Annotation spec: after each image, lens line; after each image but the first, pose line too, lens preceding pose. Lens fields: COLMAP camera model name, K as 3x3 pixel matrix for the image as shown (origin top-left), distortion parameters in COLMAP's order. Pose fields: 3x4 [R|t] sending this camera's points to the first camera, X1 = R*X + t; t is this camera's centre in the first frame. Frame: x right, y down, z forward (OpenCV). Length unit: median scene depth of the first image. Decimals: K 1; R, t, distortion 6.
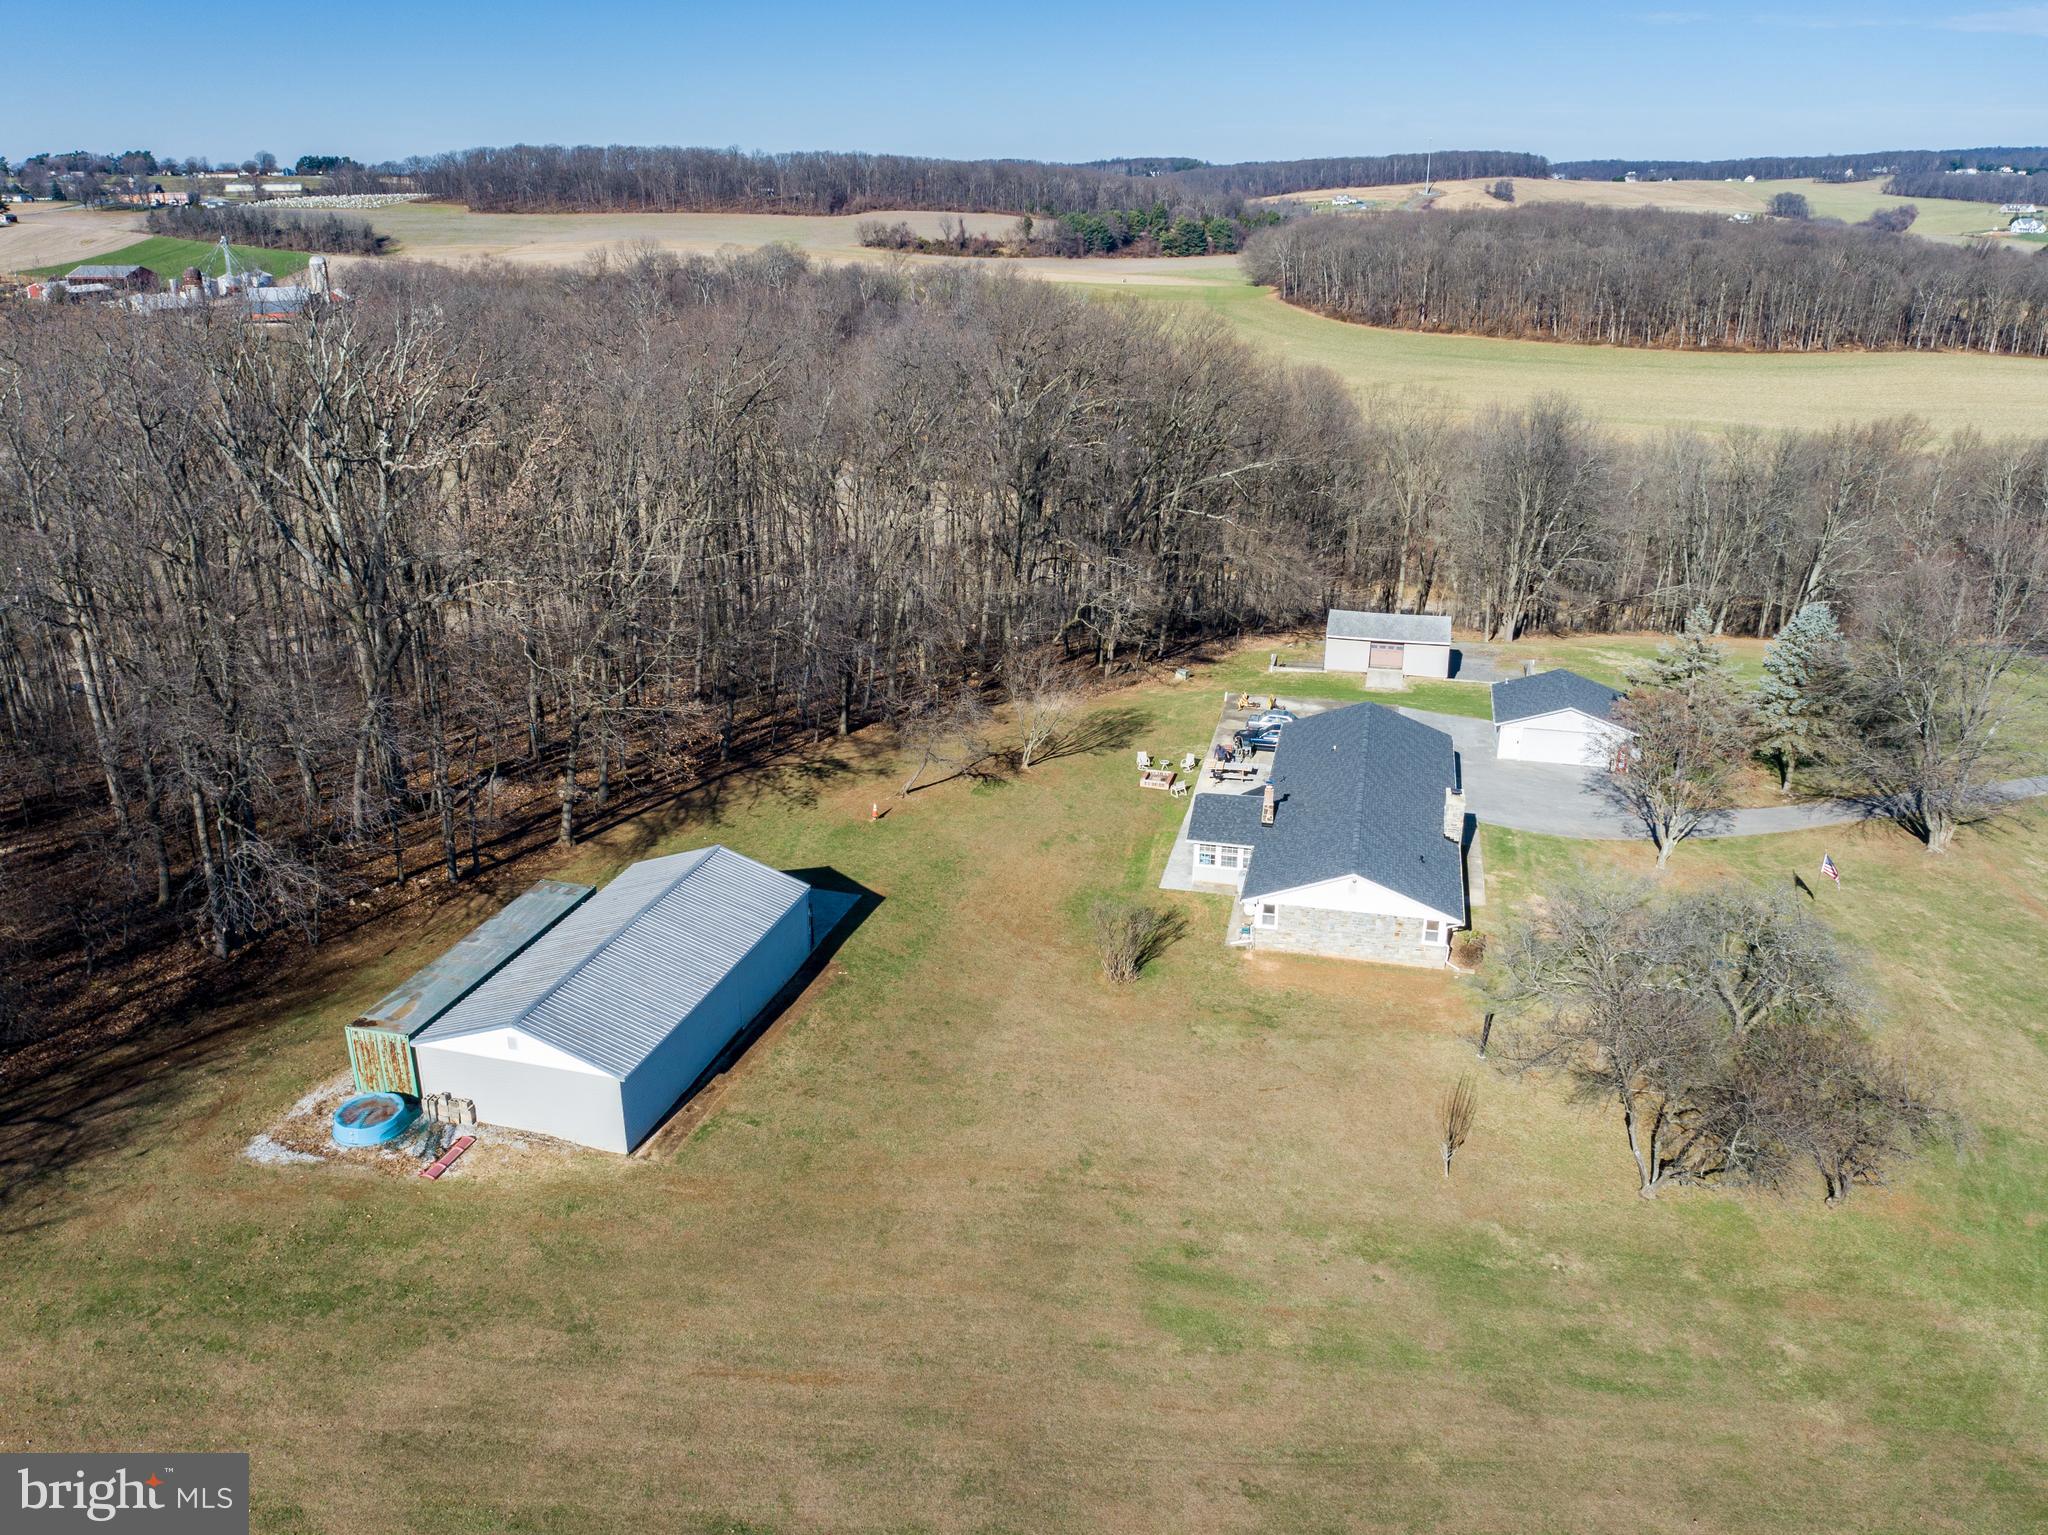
lens RADIAL K [[1560.9, 0, 1013.2], [0, 1560.9, 777.3], [0, 0, 1]] dist [-0.021448, 0.013742]
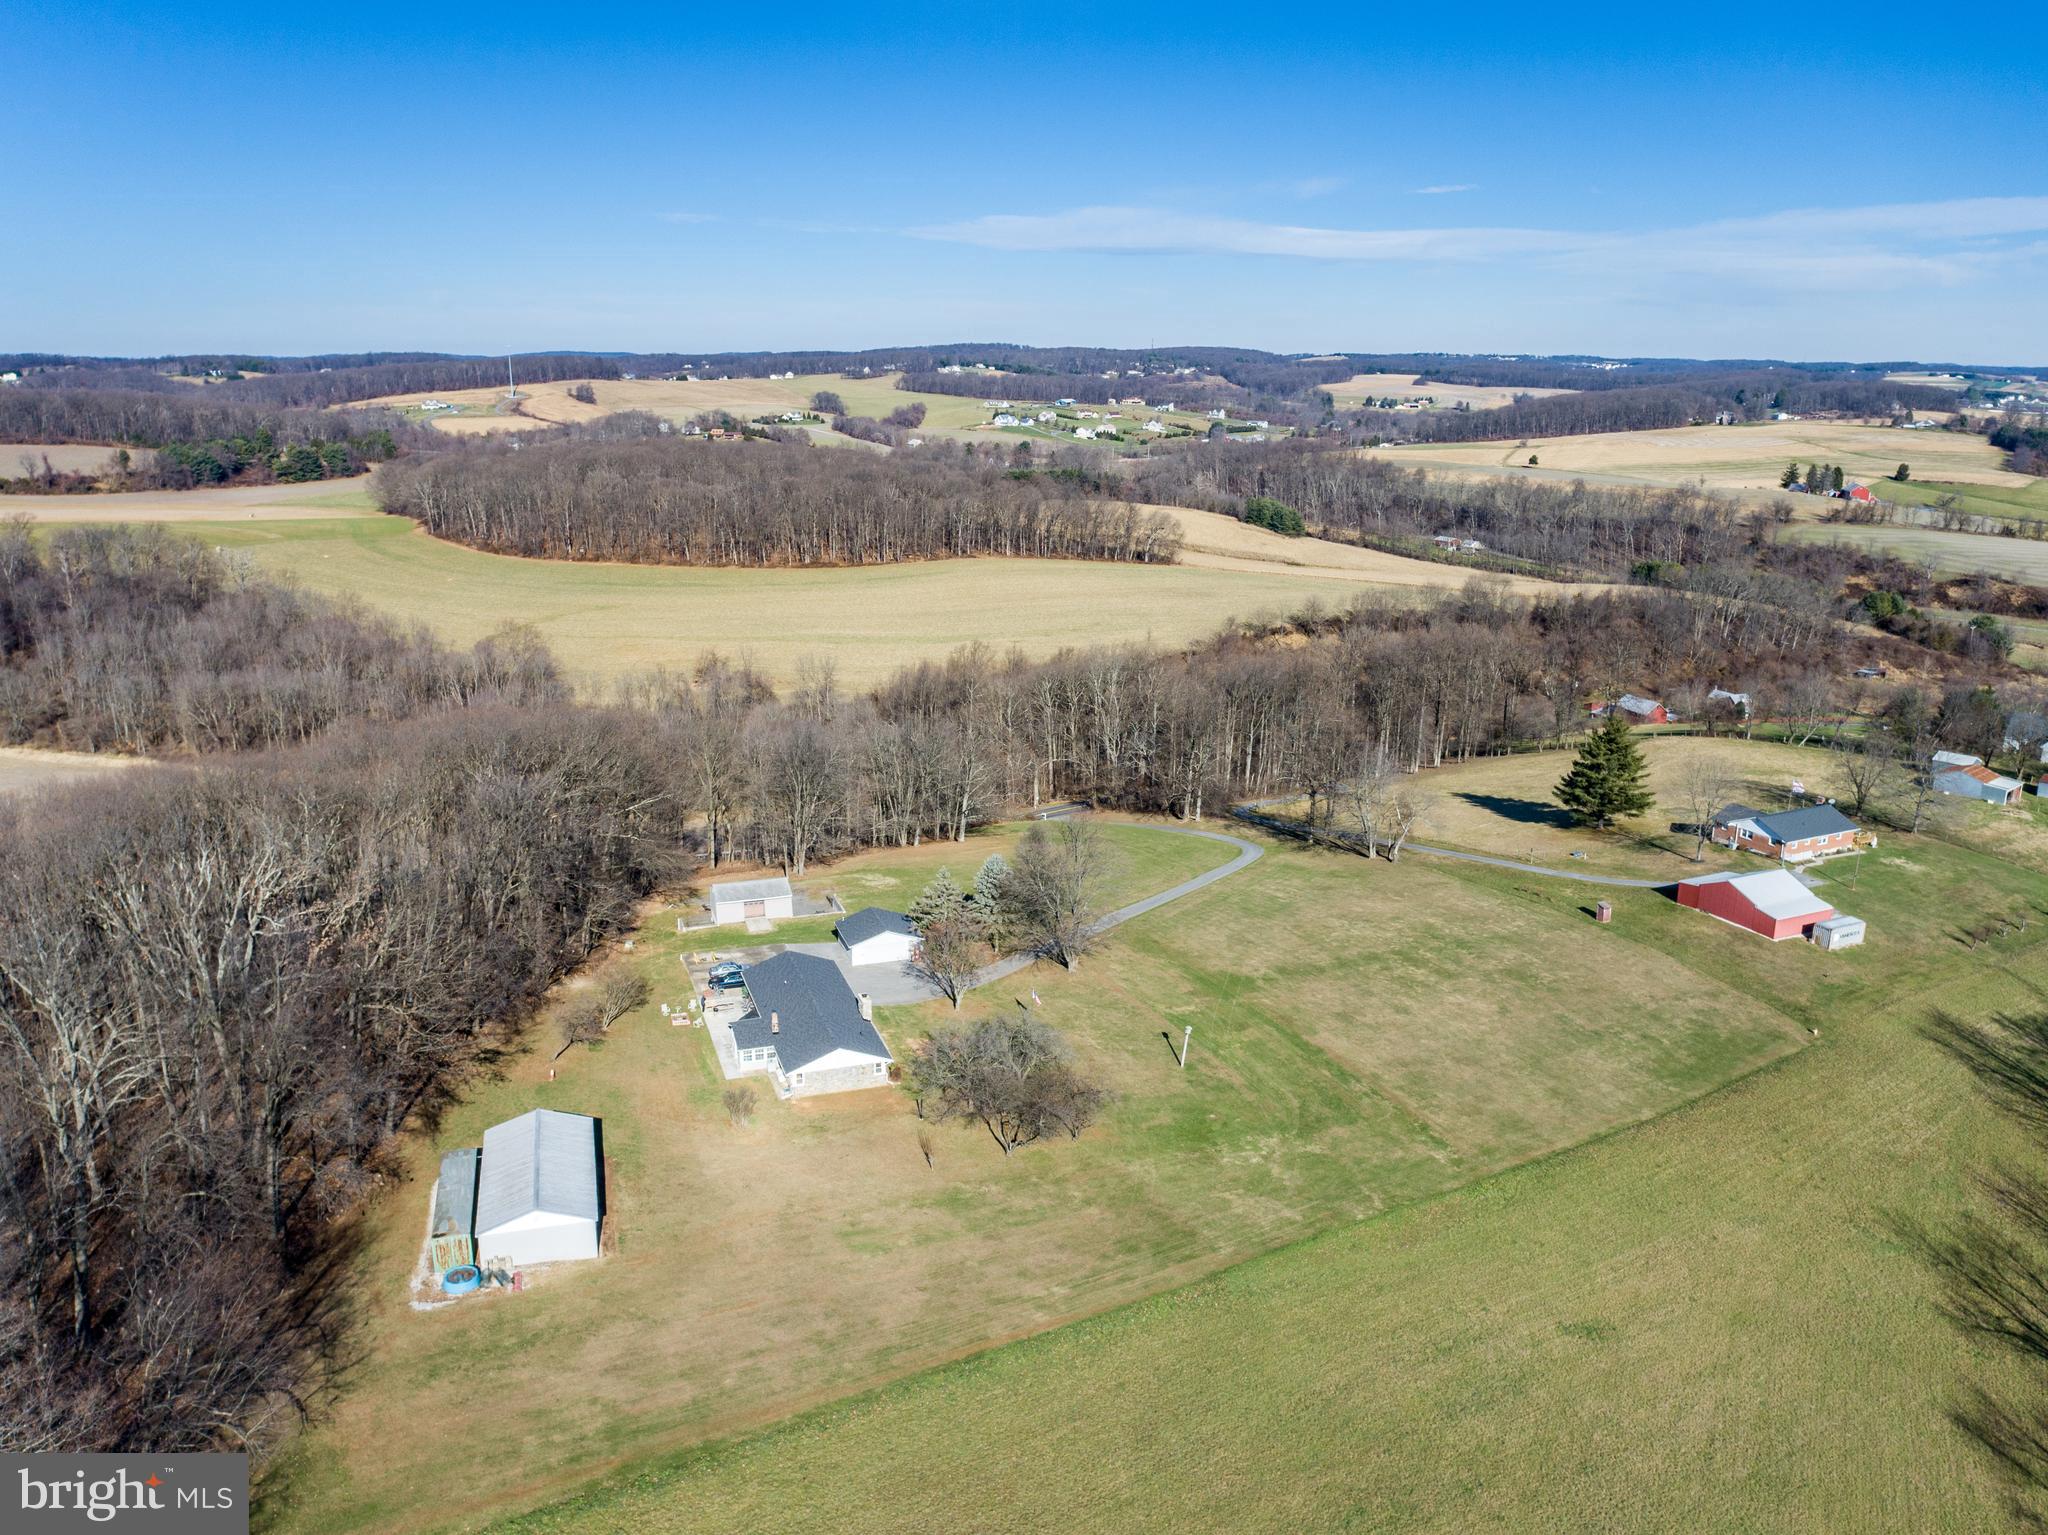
lens RADIAL K [[1560.9, 0, 1010.0], [0, 1560.9, 774.3], [0, 0, 1]] dist [-0.021448, 0.013742]
pose [[0.847922, -0.133298, 0.513088, -0.439808], [0.185926, 0.981168, -0.052355, -0.104999], [-0.496446, 0.139789, 0.856738, -0.668958]]
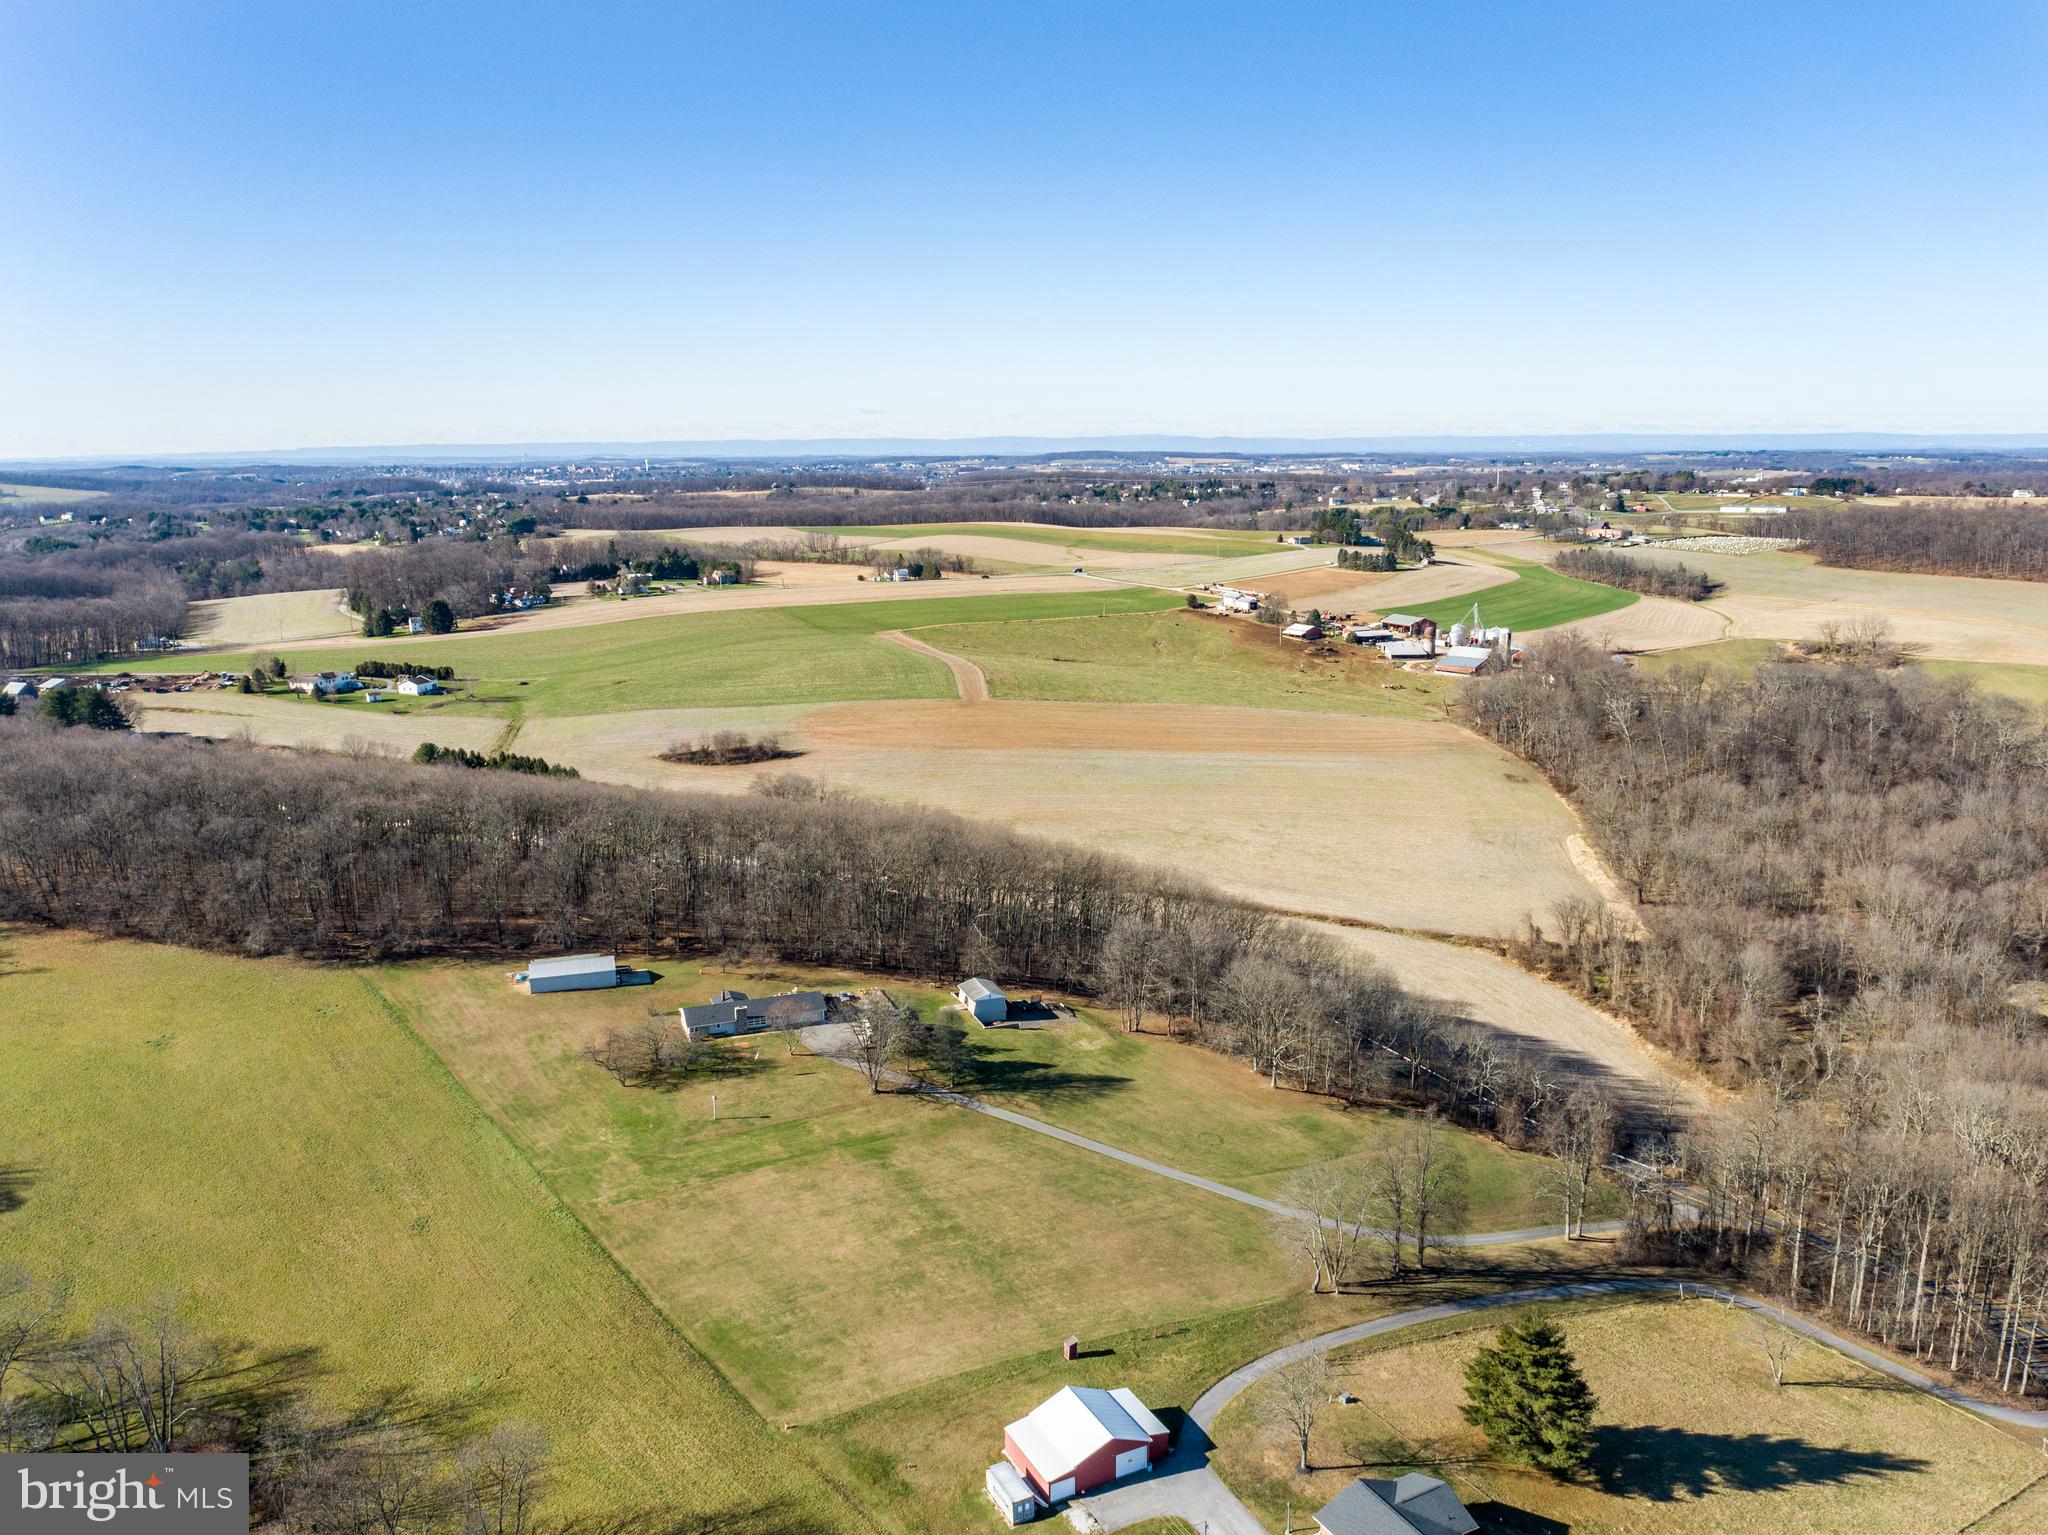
lens RADIAL K [[1560.9, 0, 1009.0], [0, 1560.9, 765.0], [0, 0, 1]] dist [-0.021448, 0.013742]
pose [[0.550239, 0.165540, -0.818434, 2.902842], [-0.291399, 0.956599, -0.002424, -0.579547], [0.782511, 0.239824, 0.574596, -0.594325]]
